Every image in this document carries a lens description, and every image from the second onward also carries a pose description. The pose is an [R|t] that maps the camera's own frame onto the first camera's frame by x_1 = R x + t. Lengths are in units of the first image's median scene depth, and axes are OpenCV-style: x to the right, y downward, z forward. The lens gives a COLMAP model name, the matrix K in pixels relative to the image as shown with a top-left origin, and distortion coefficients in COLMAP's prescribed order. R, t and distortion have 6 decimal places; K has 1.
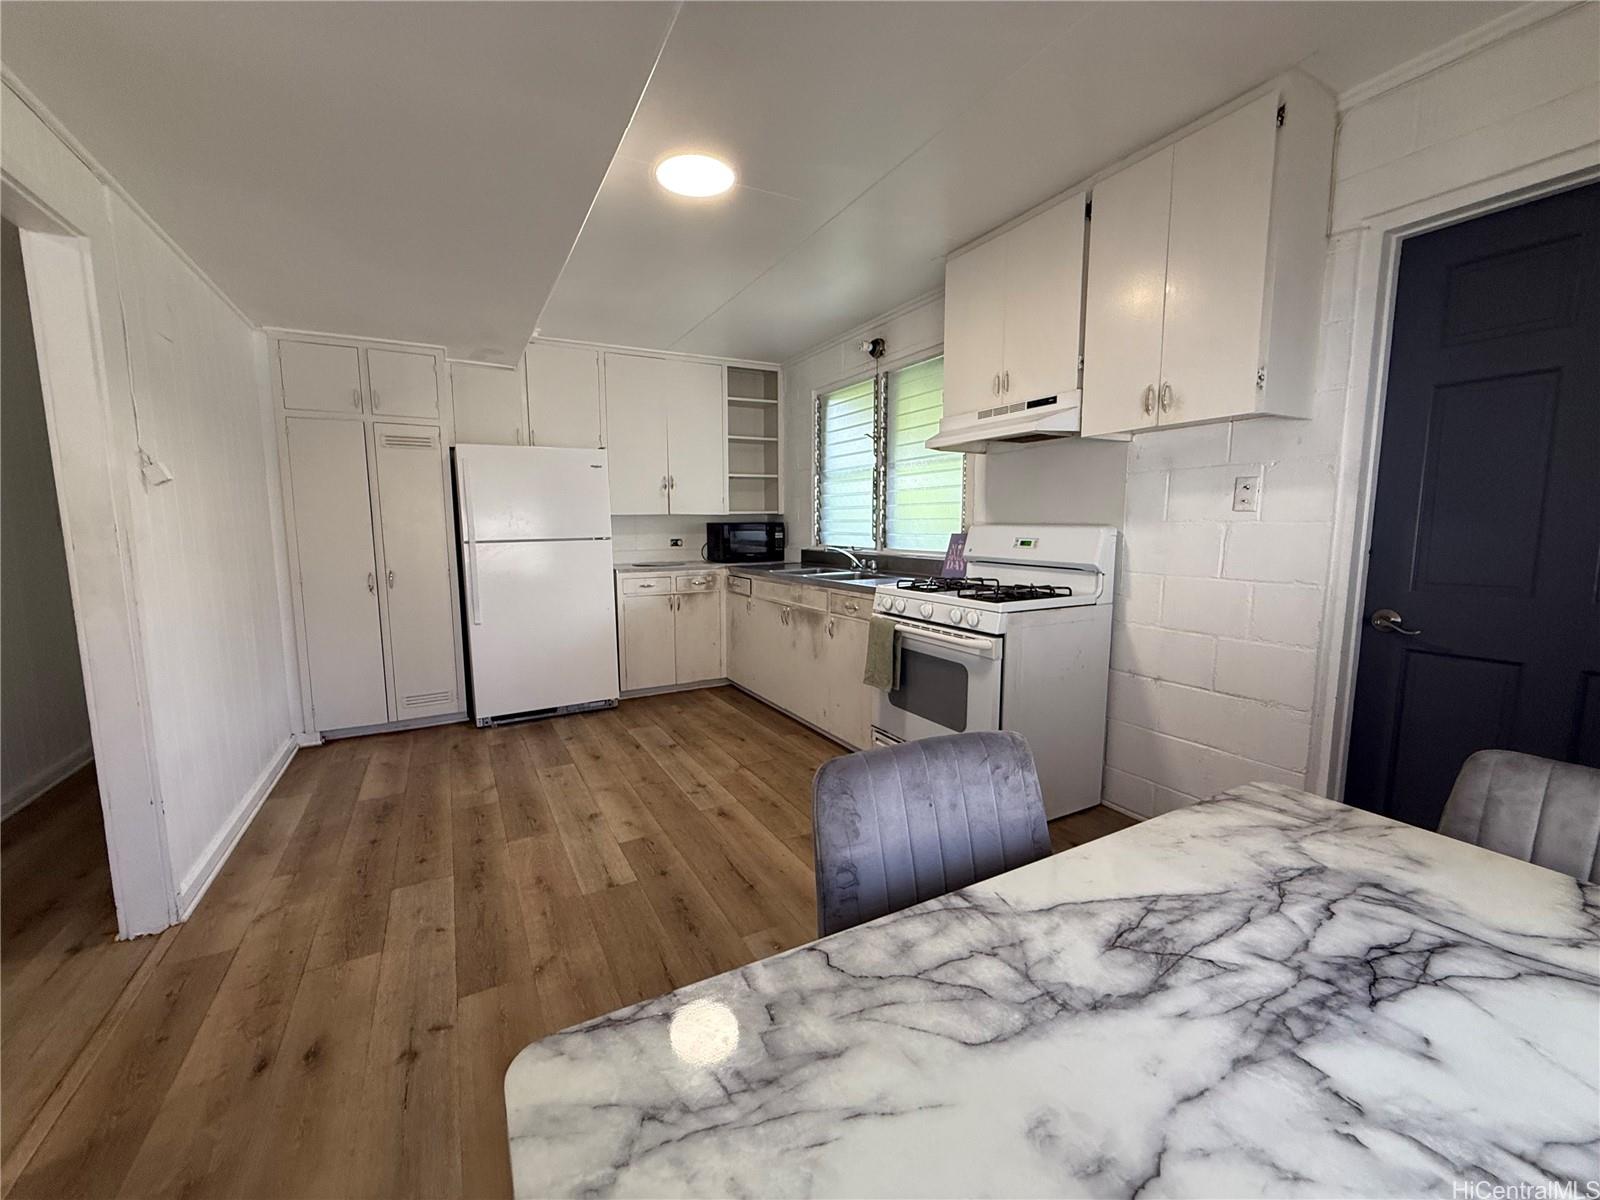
lens RADIAL K [[643.9, 0, 791.7], [0, 643.9, 598.6], [0, 0, 1]] dist [-0.000172, 0.000107]
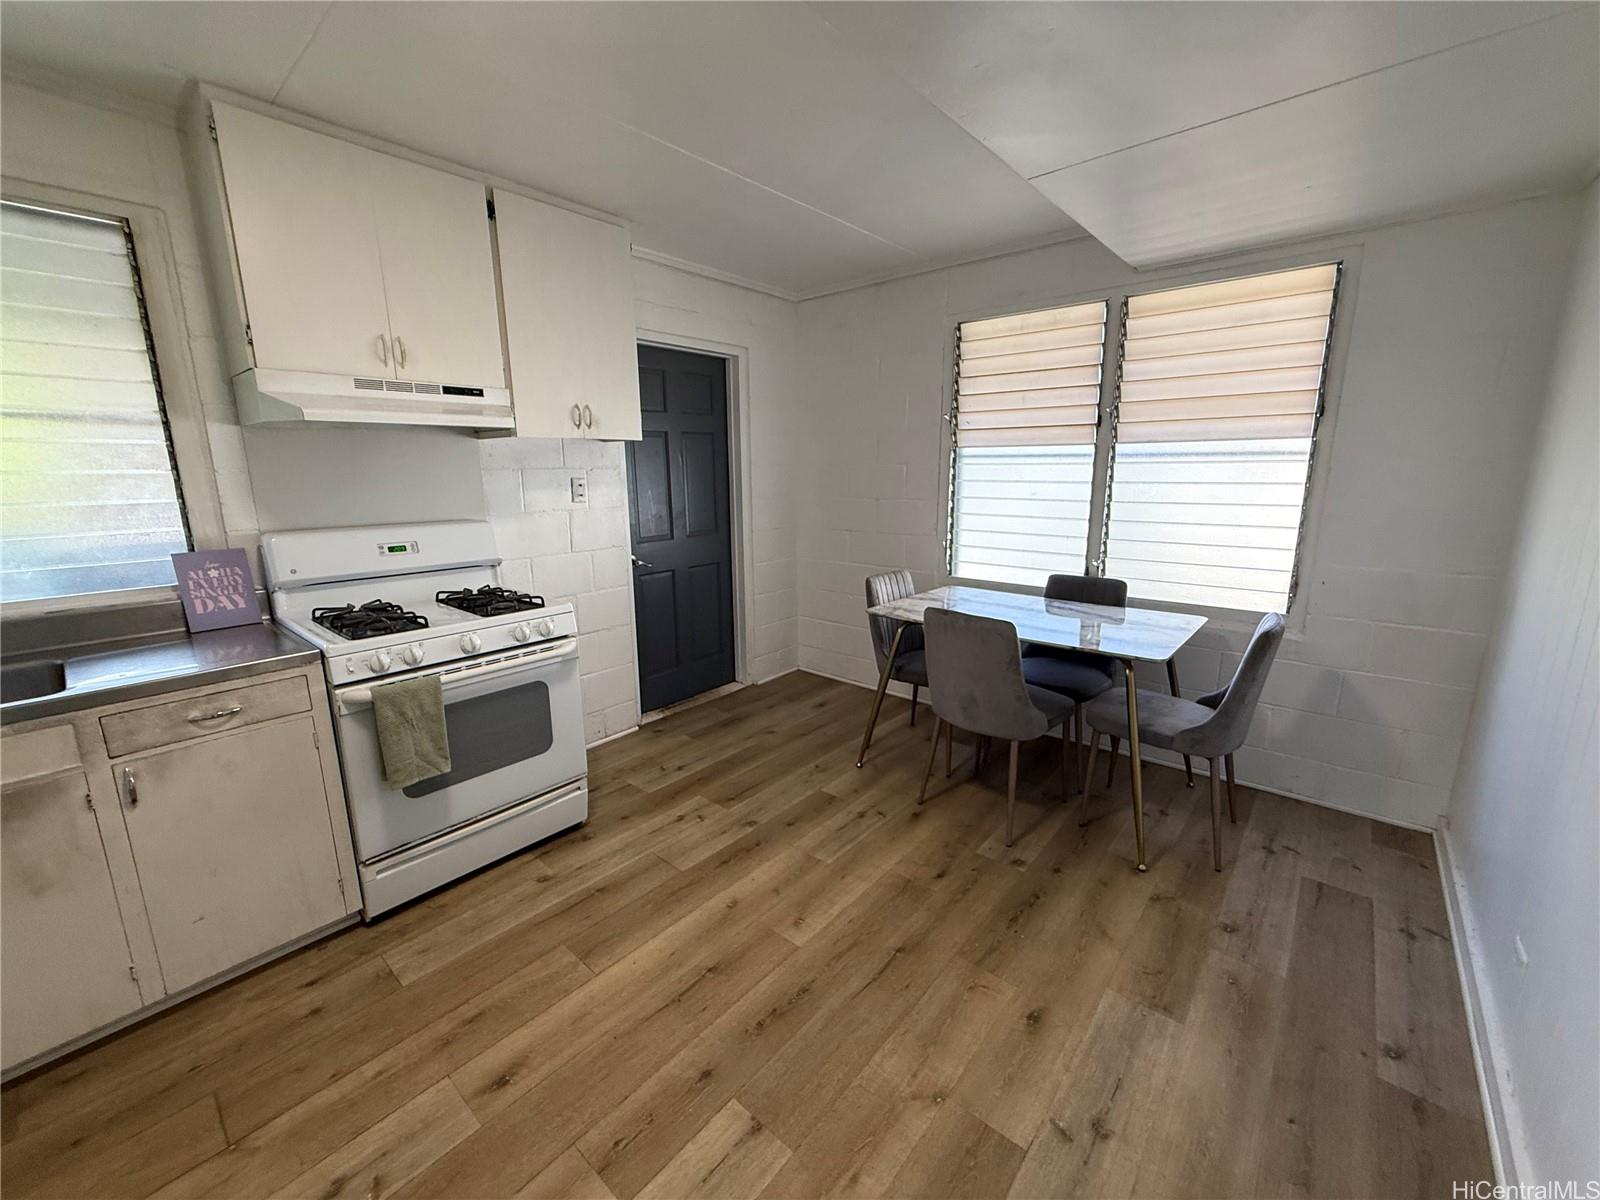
lens RADIAL K [[643.9, 0, 799.3], [0, 643.9, 602.5], [0, 0, 1]] dist [-0.000172, 0.000107]
pose [[-0.364484, -0.186107, 0.912423, -0.685111], [0.118374, 0.962617, 0.243631, -0.184884], [-0.923655, 0.196807, -0.328828, 0.932824]]
